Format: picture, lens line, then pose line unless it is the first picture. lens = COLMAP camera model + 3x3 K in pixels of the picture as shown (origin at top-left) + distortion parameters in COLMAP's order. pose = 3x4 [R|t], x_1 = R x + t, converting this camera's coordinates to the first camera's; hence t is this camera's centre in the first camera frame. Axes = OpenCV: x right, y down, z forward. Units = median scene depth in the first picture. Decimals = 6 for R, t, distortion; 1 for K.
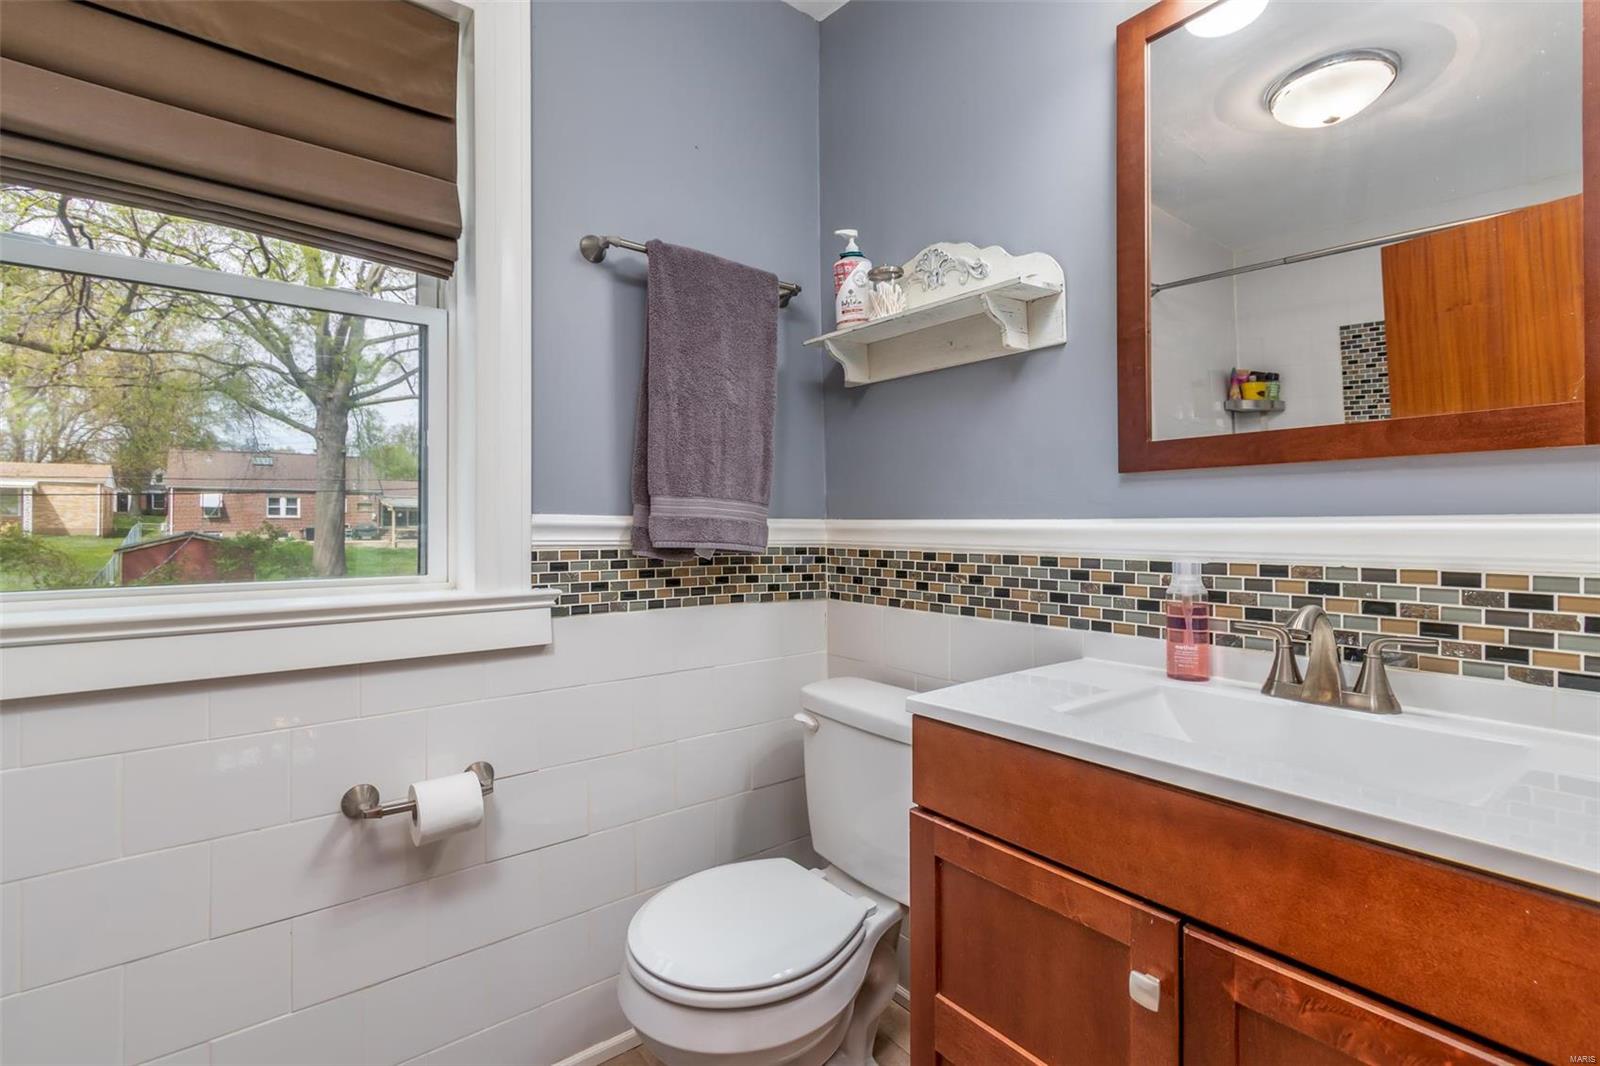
lens RADIAL K [[759.9, 0, 800.4], [0, 759.9, 527.2], [0, 0, 1]] dist [0.000119, -0.000337]
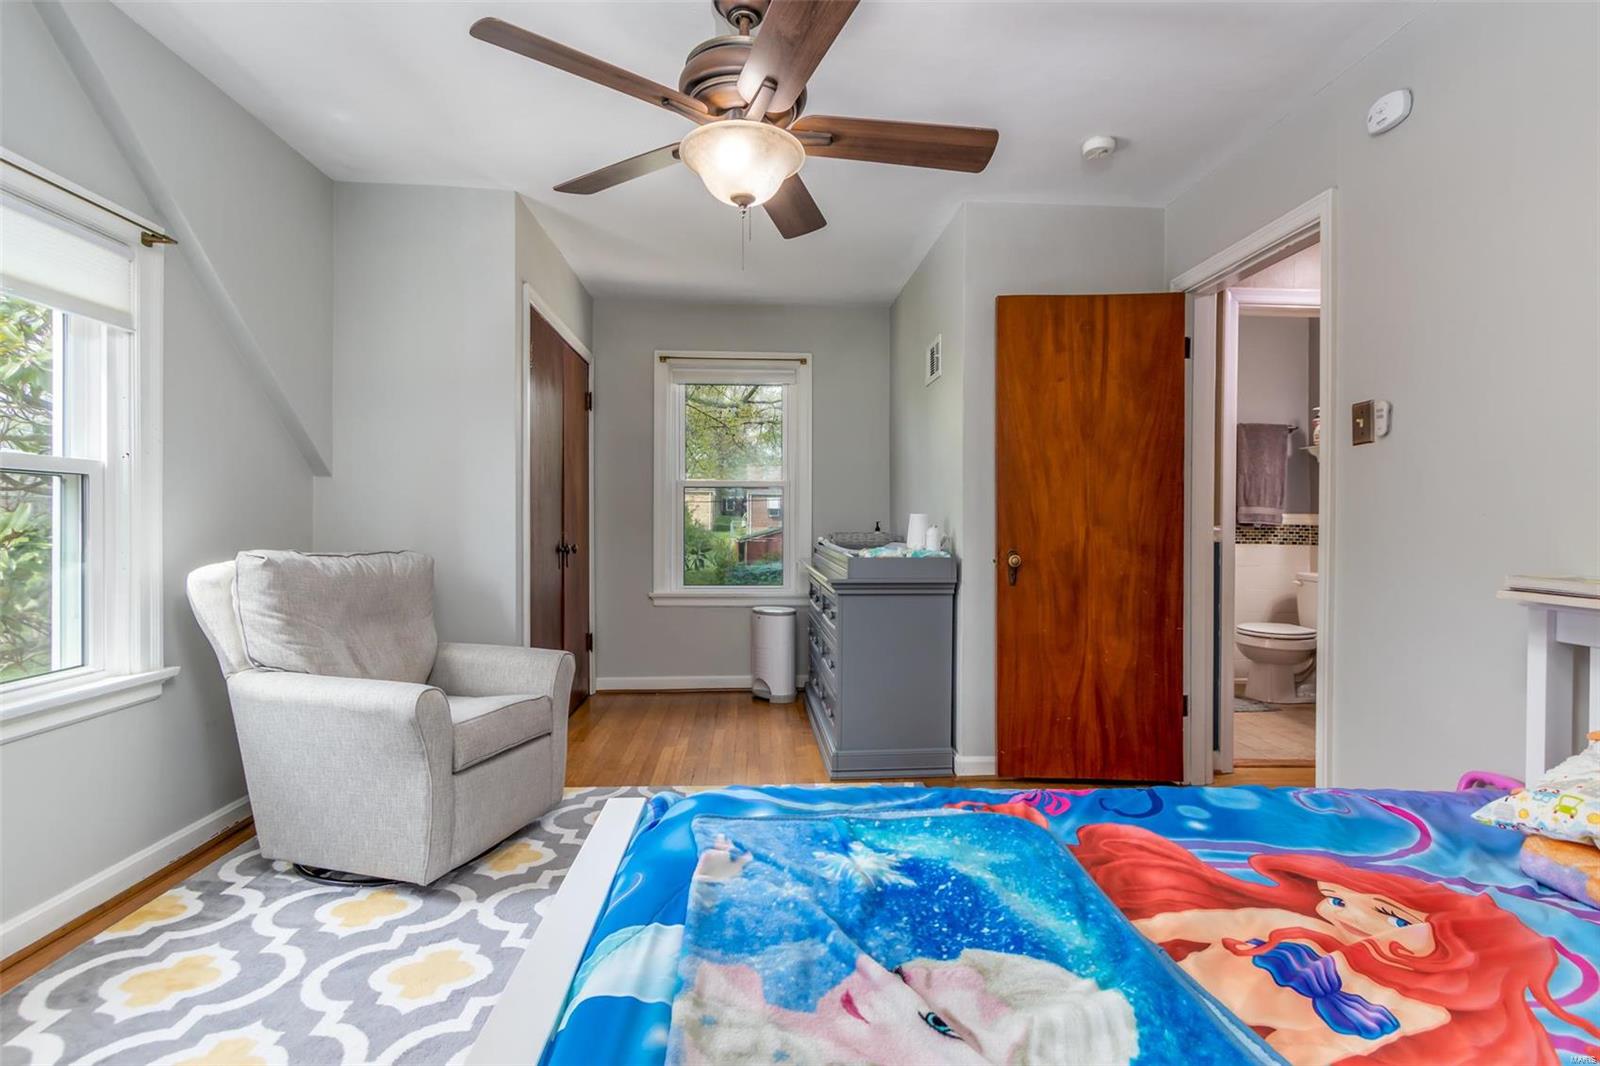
lens RADIAL K [[759.9, 0, 799.5], [0, 759.9, 531.6], [0, 0, 1]] dist [0.000119, -0.000337]
pose [[0.819796, 0.009061, -0.572584, 0.104574], [-0.004786, 0.999948, 0.008972, 0.038806], [0.572635, -0.004615, 0.819797, -2.384644]]
